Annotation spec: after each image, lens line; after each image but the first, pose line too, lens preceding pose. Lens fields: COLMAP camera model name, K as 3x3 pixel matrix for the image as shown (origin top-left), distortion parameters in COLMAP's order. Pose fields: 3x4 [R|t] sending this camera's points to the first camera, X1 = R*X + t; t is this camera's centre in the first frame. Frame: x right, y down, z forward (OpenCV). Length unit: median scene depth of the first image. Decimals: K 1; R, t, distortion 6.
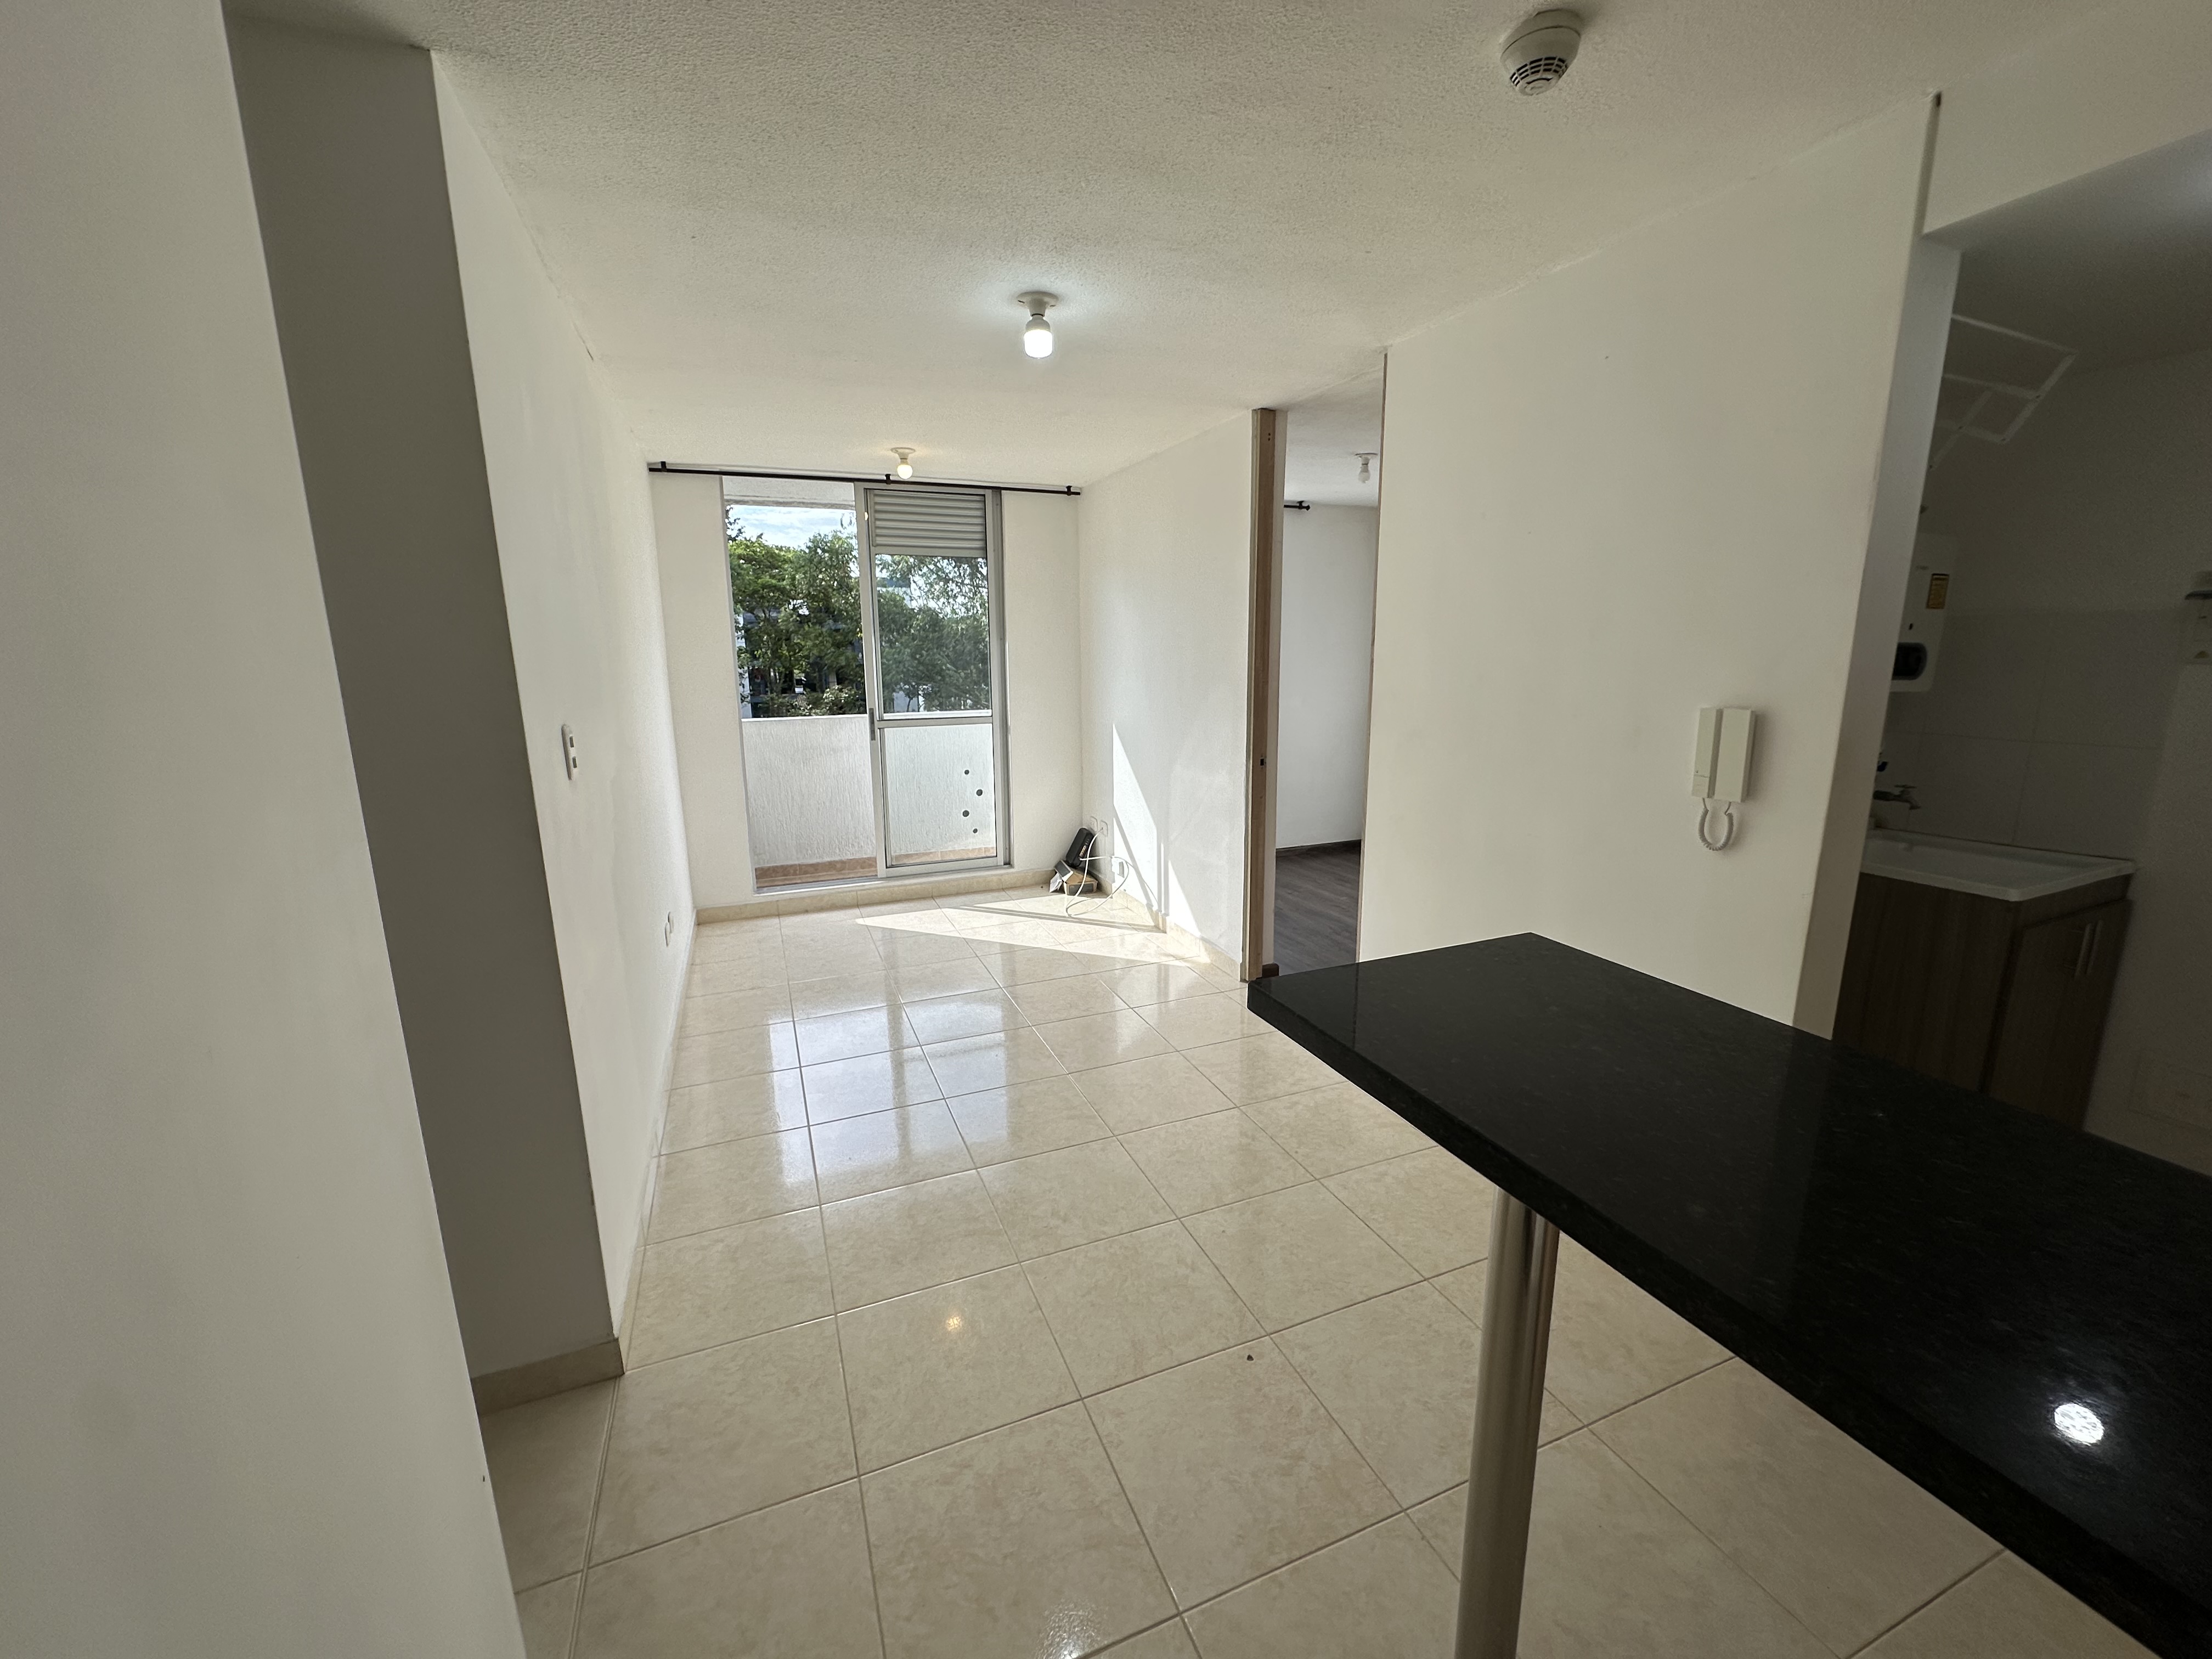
lens RADIAL K [[885.2, 0, 1107.0], [0, 885.2, 828.0], [0, 0, 1]] dist [0.000571, 0.000659]
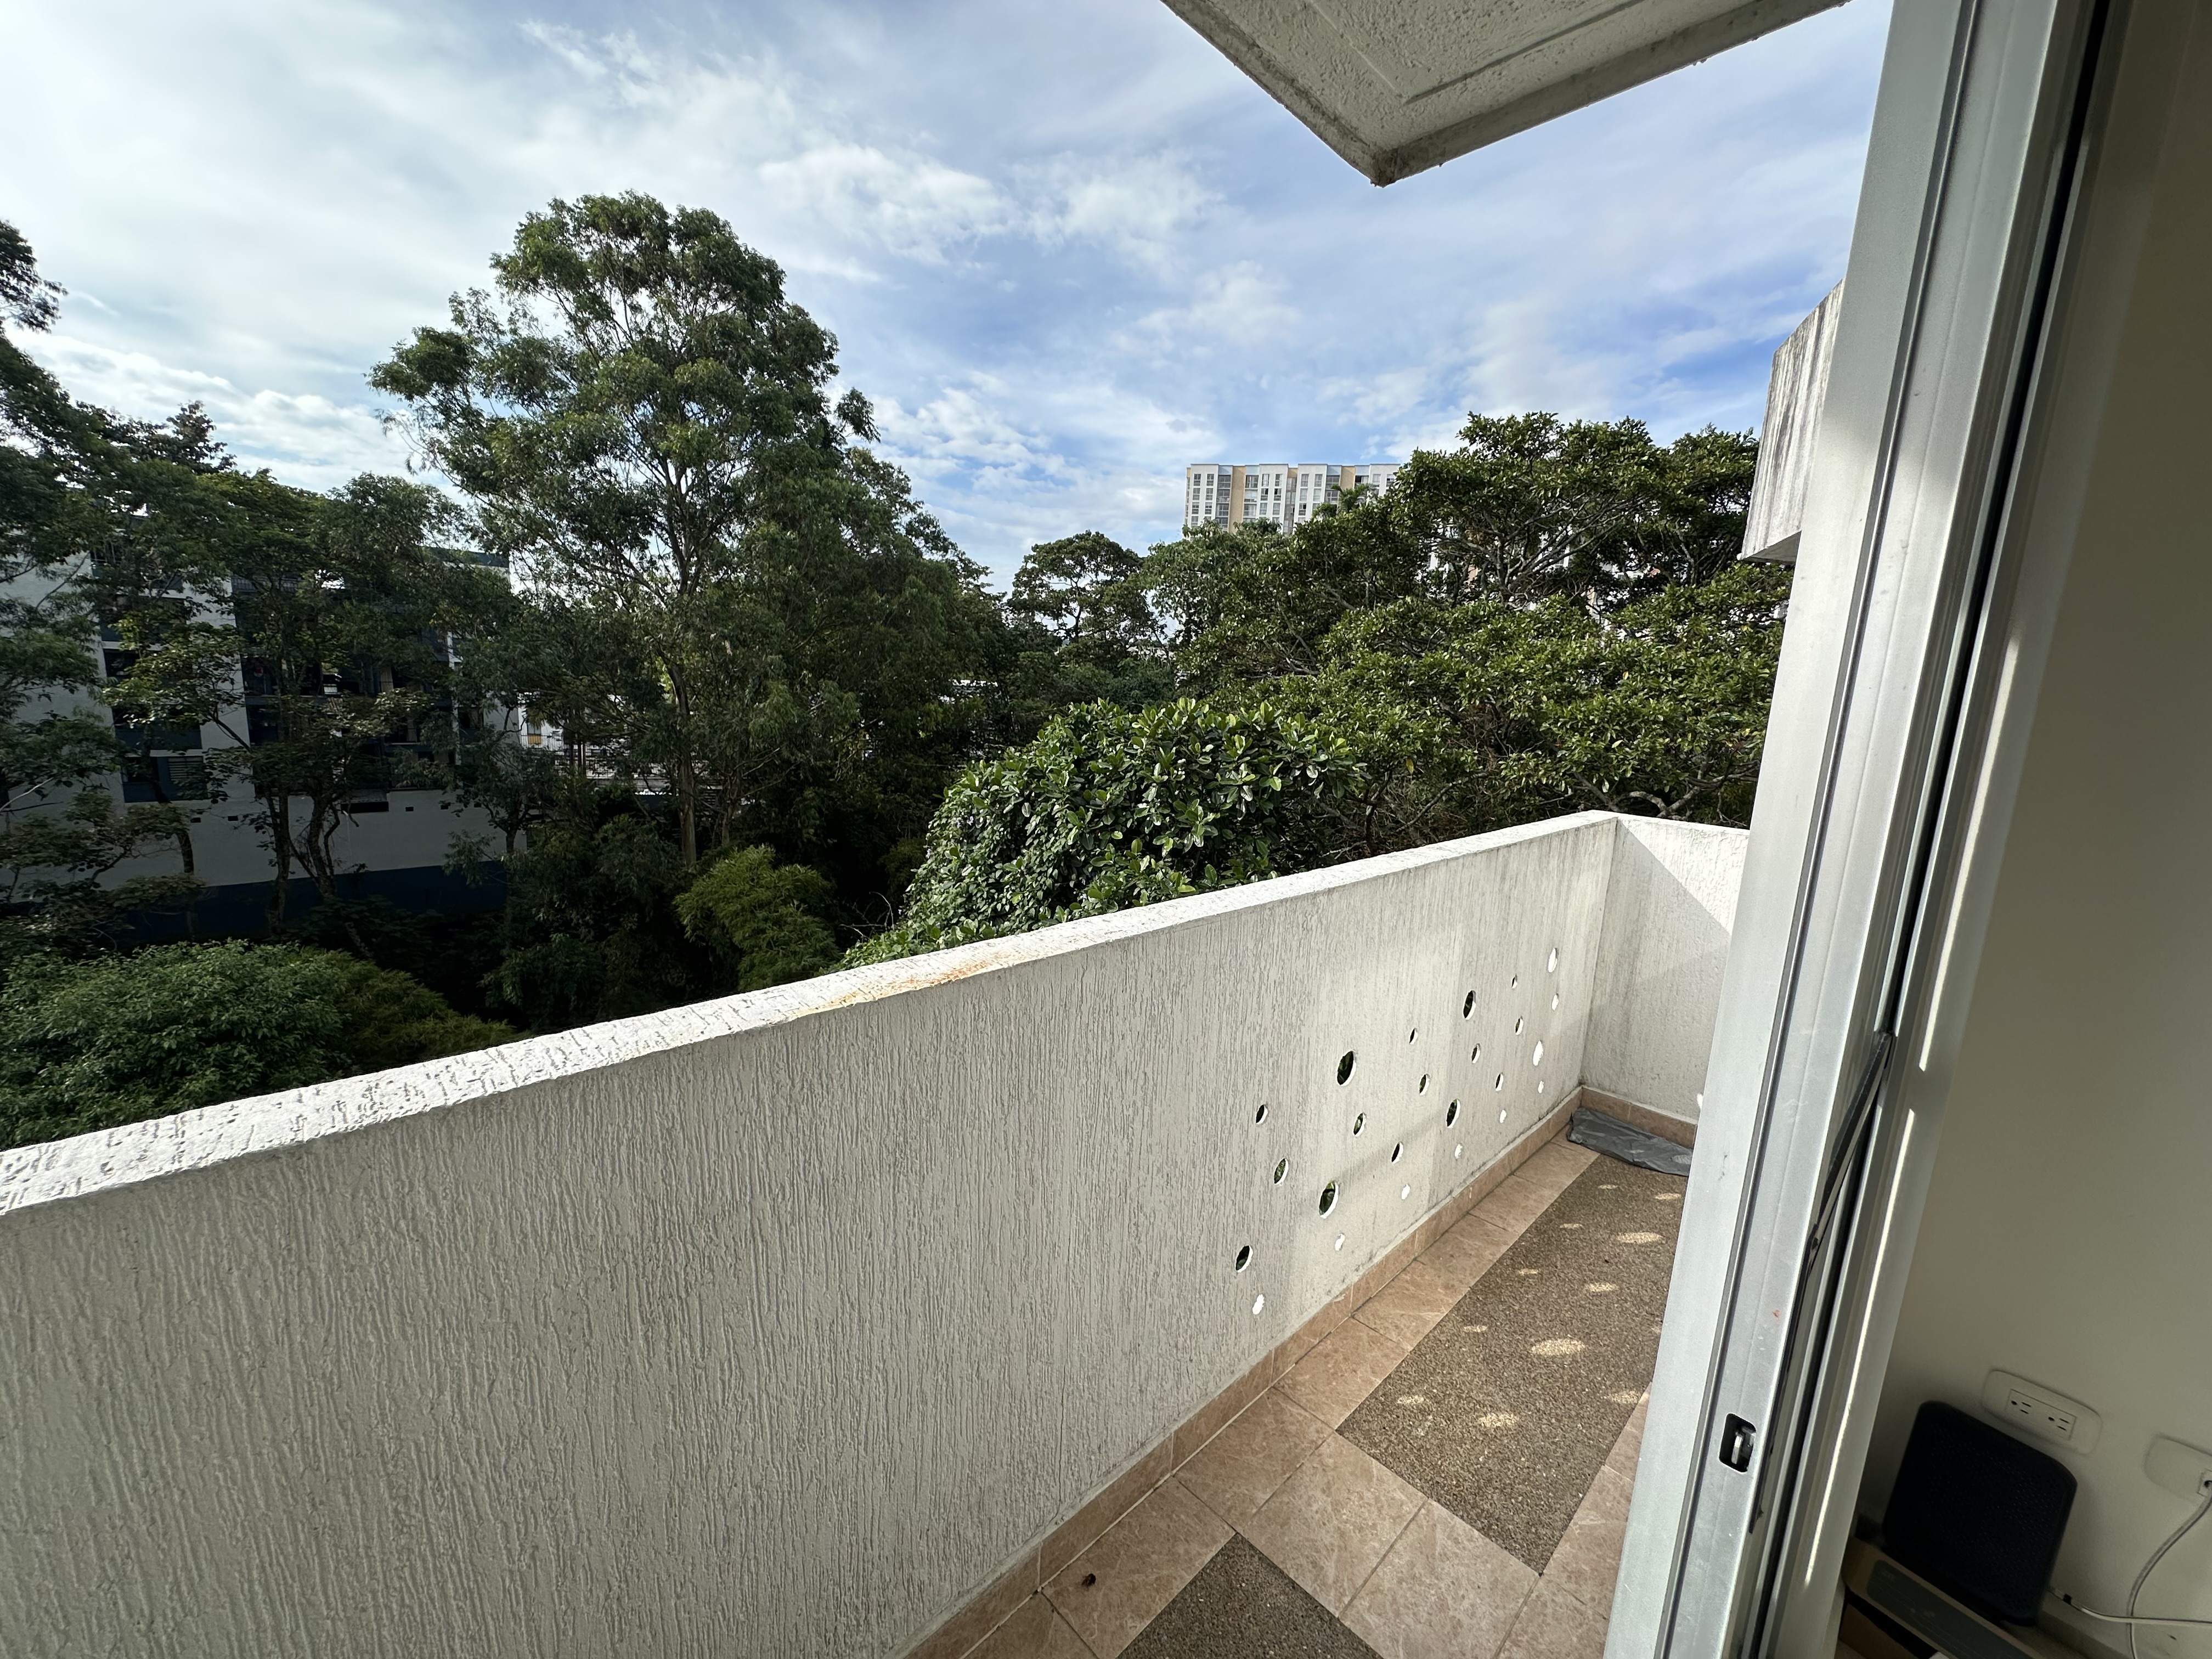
lens RADIAL K [[881.0, 0, 1107.7], [0, 881.0, 826.6], [0, 0, 1]] dist [-0.004270, 0.000880]
pose [[0.923531, -0.008615, 0.383427, -0.336489], [0.018285, 0.999600, -0.021581, -0.158041], [-0.383088, 0.026942, 0.923319, 0.851343]]
